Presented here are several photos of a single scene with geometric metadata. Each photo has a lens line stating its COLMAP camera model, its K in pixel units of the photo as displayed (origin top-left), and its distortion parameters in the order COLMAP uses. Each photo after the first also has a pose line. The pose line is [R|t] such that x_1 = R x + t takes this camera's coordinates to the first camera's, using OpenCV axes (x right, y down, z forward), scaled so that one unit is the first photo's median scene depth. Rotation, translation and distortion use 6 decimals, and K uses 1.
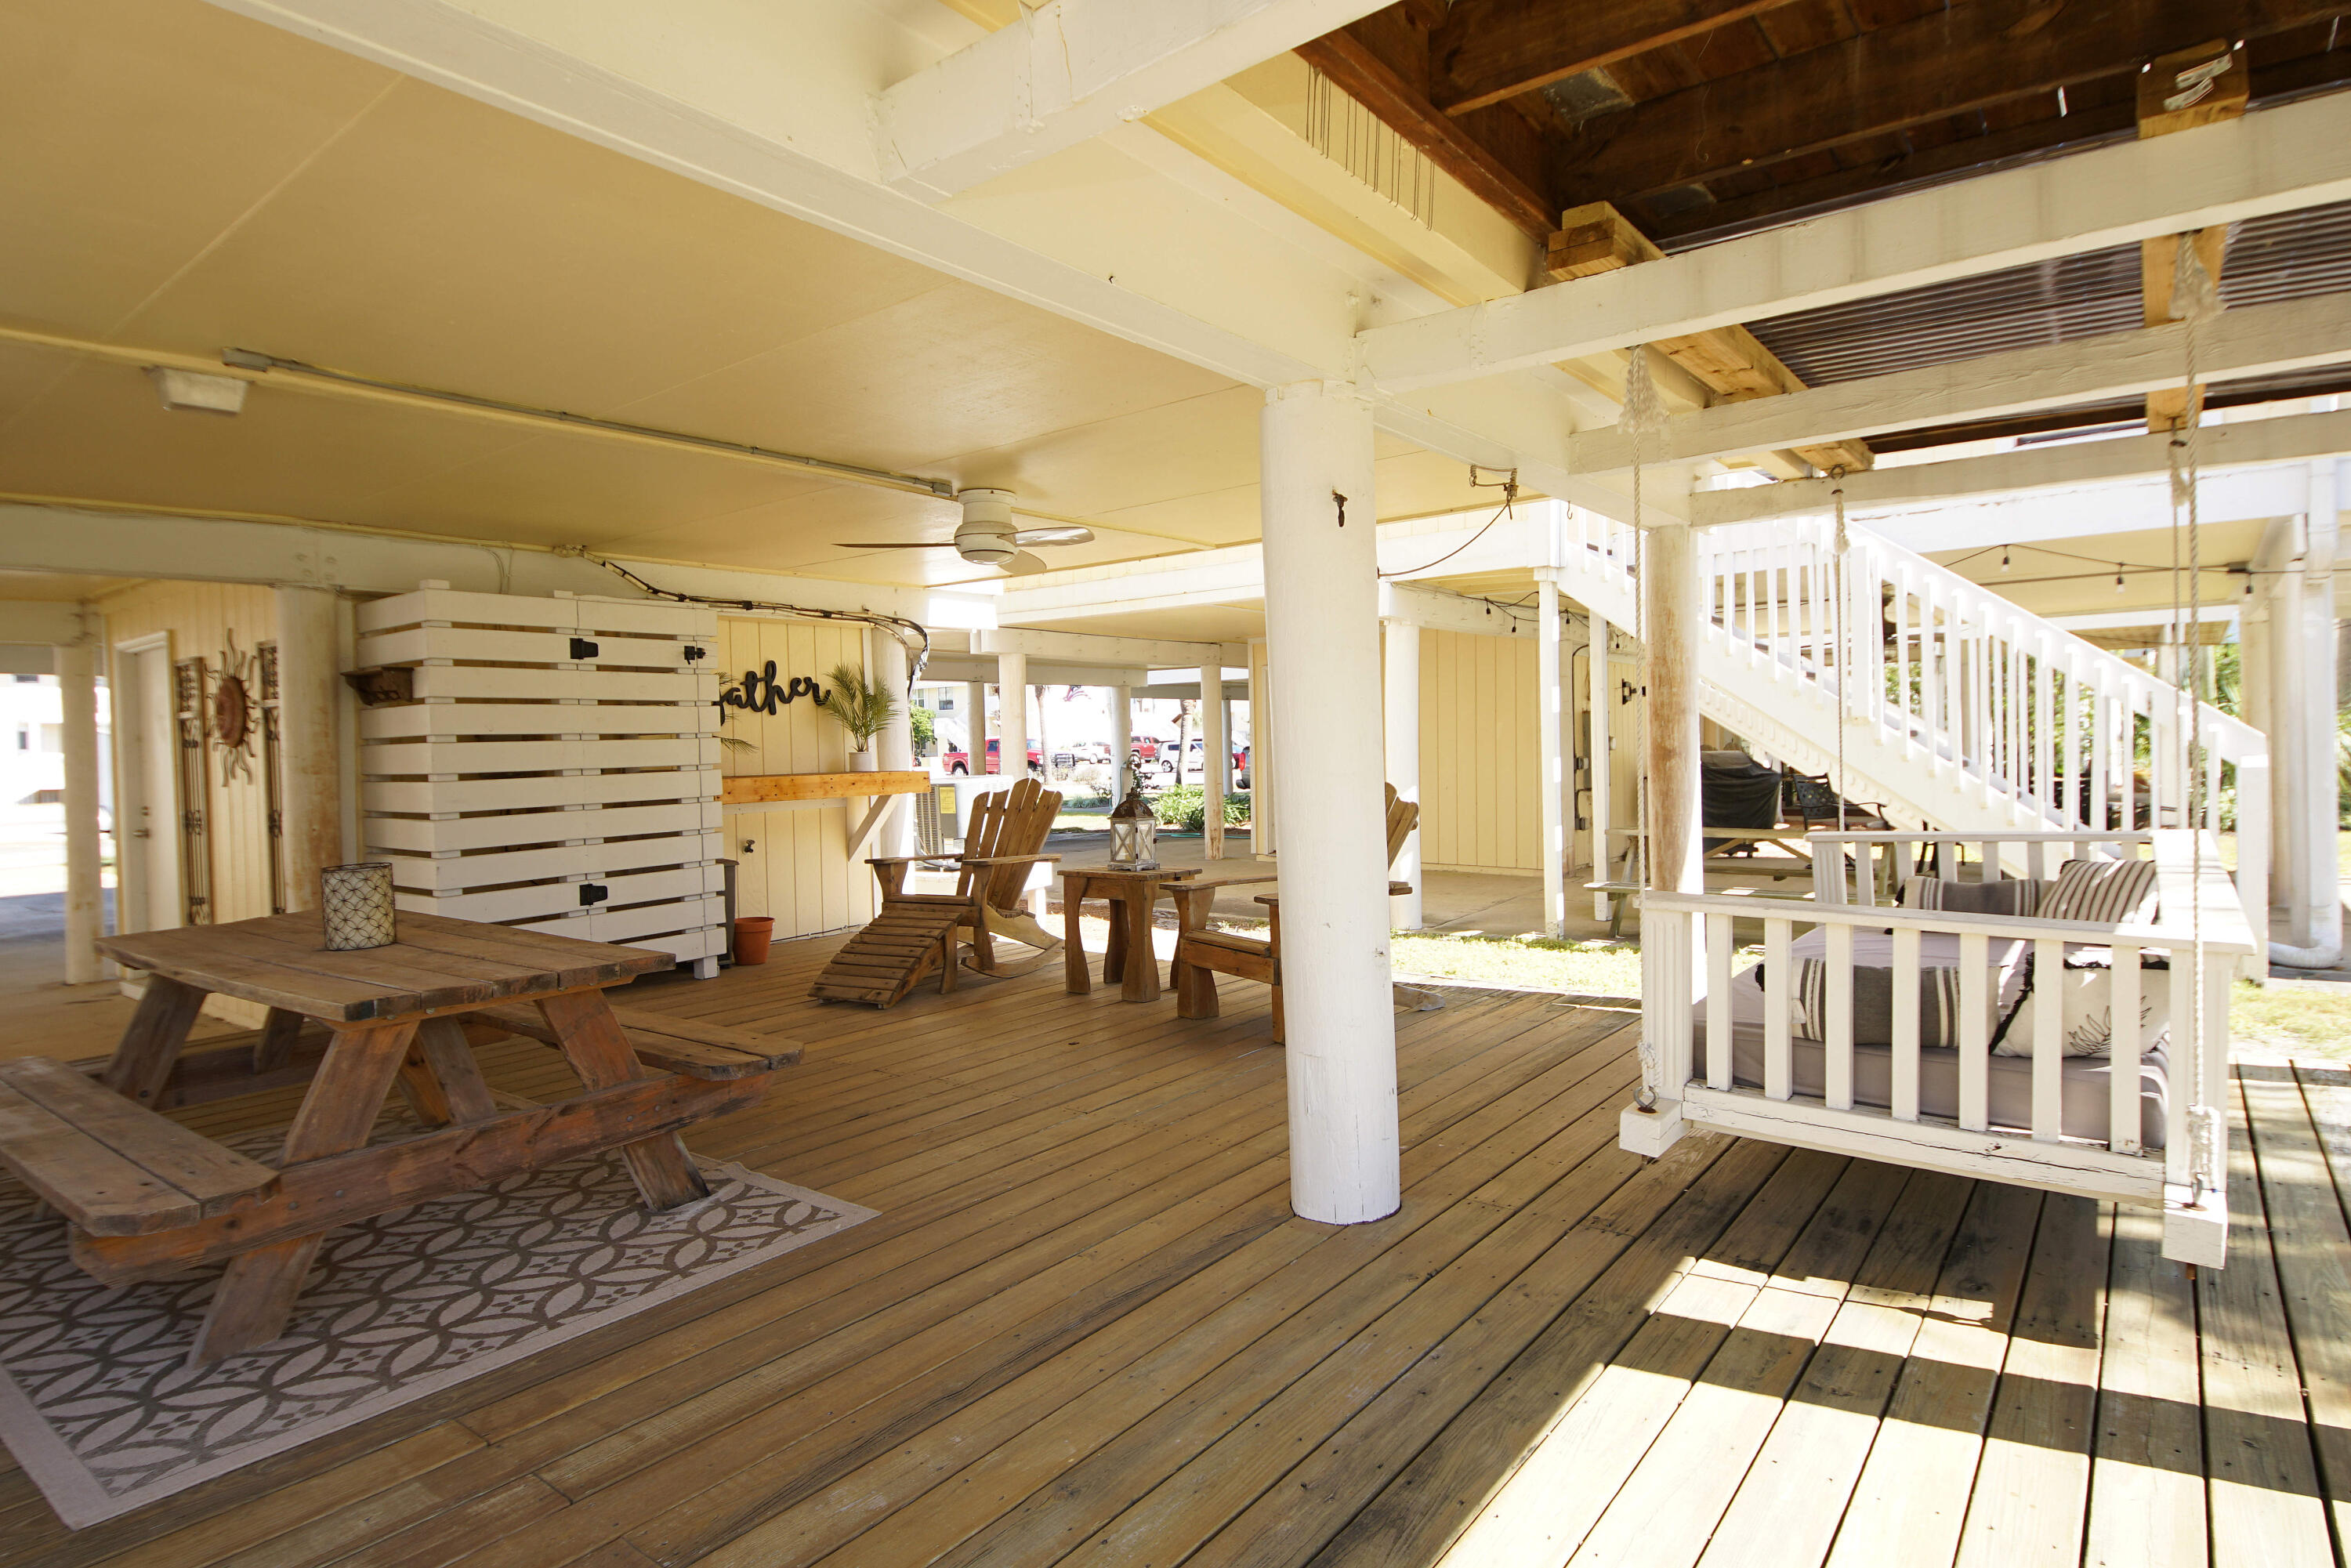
lens RADIAL K [[1276.2, 0, 1172.4], [0, 1276.2, 779.1], [0, 0, 1]] dist [0.019413, -0.006201]
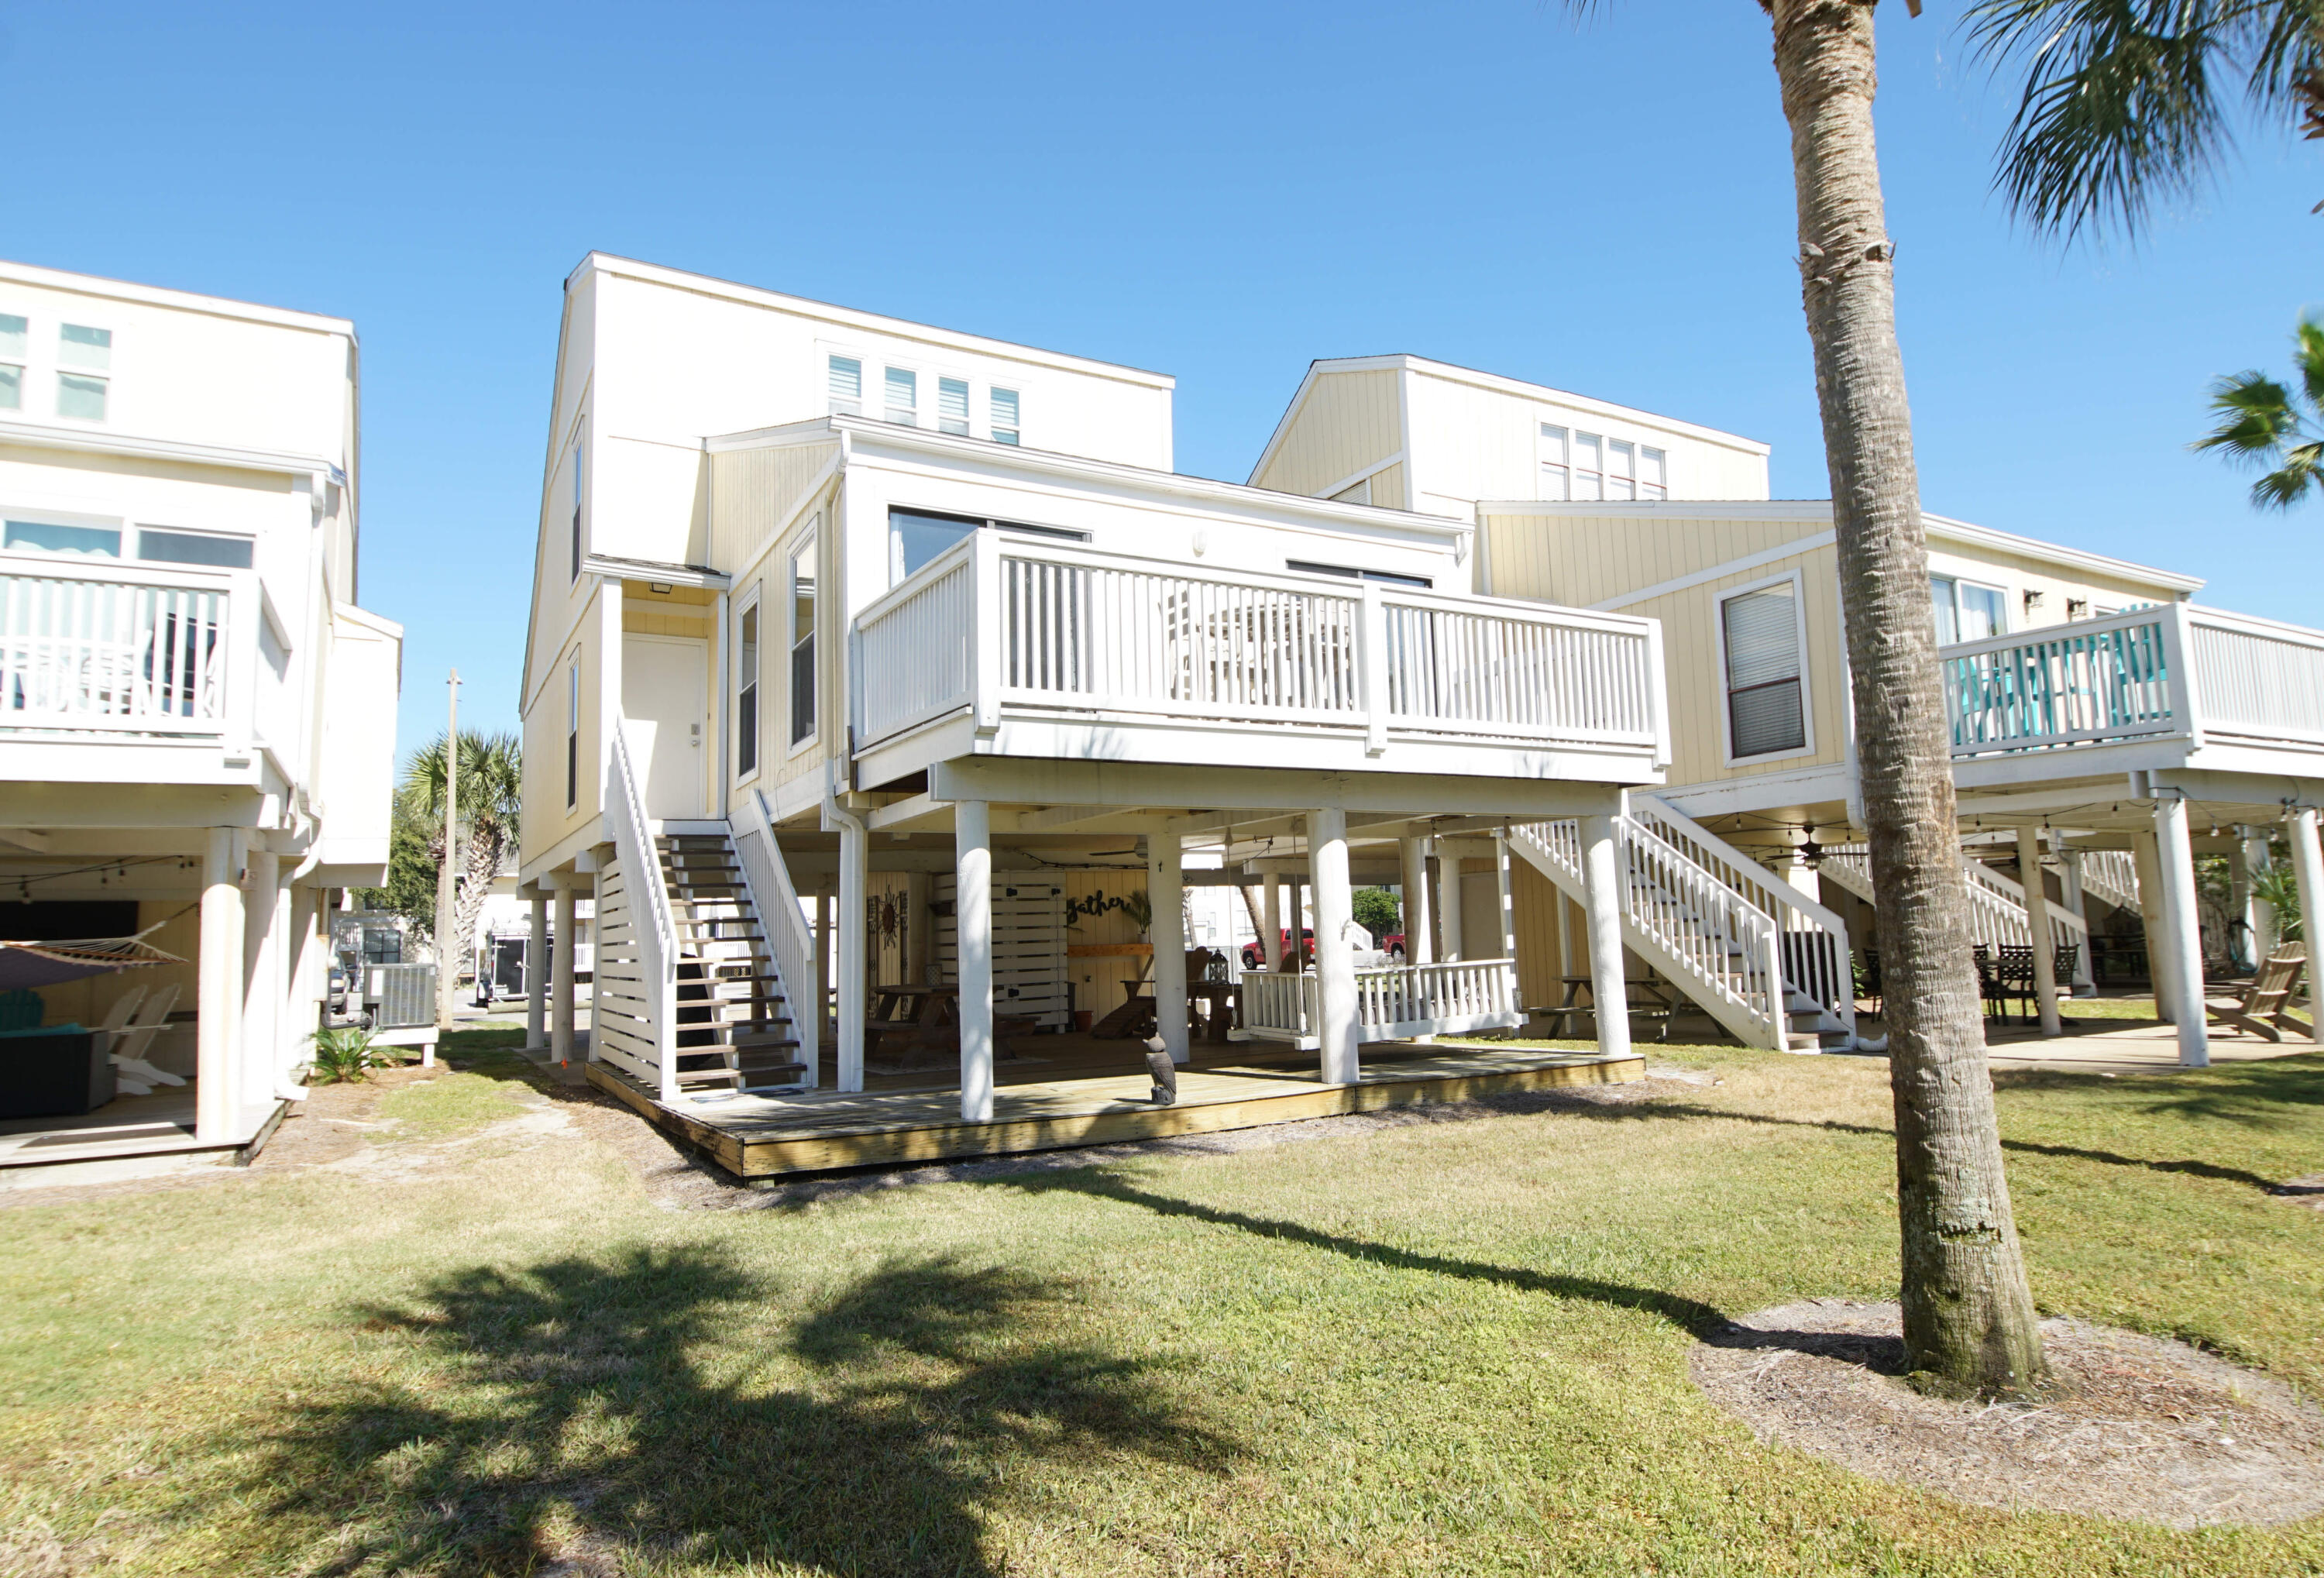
lens RADIAL K [[1337.5, 0, 1168.1], [0, 1337.5, 785.9], [0, 0, 1]] dist [0.002368, -0.004103]
pose [[0.925757, -0.047009, -0.375184, 0.730969], [-0.002935, 0.991318, -0.131450, 0.030475], [0.378107, 0.122792, 0.917582, -1.170721]]
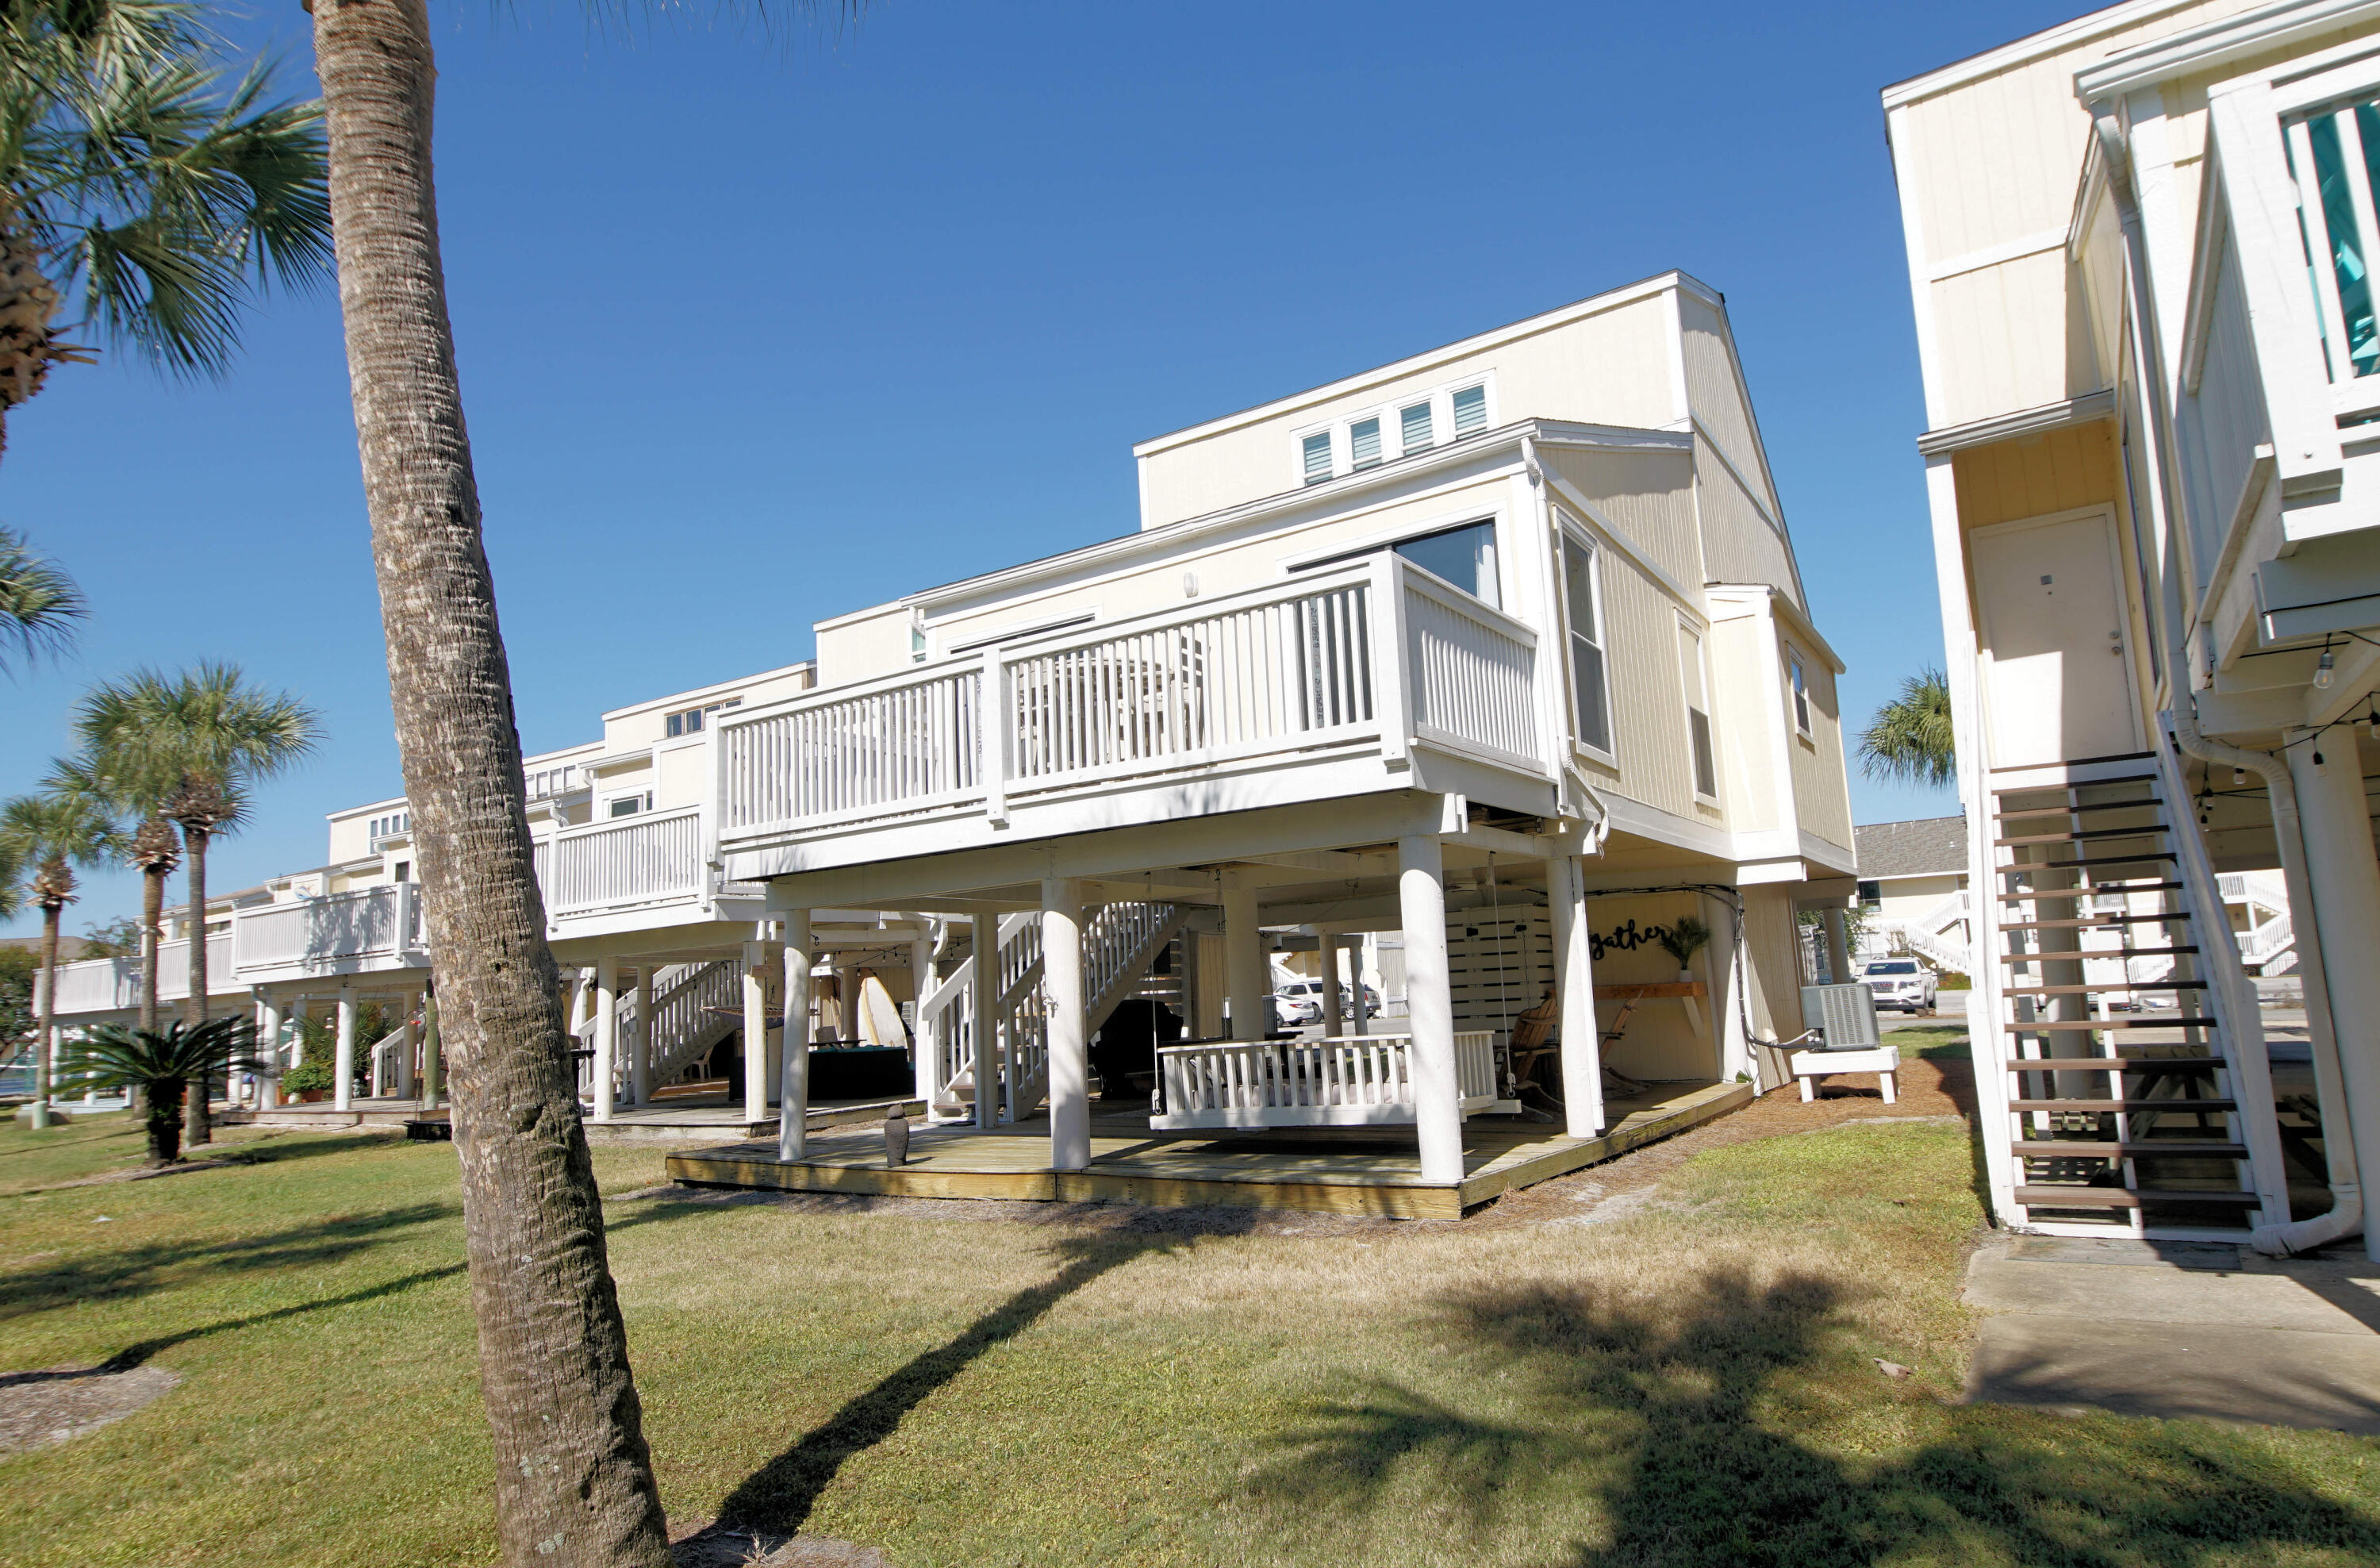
lens RADIAL K [[1346.7, 0, 1205.1], [0, 1346.7, 798.1], [0, 0, 1]] dist [0.015967, -0.000783]
pose [[0.085610, -0.126776, -0.988230, 1.767631], [0.018494, 0.991903, -0.125645, -0.040974], [0.996157, -0.007520, 0.087262, 0.286786]]
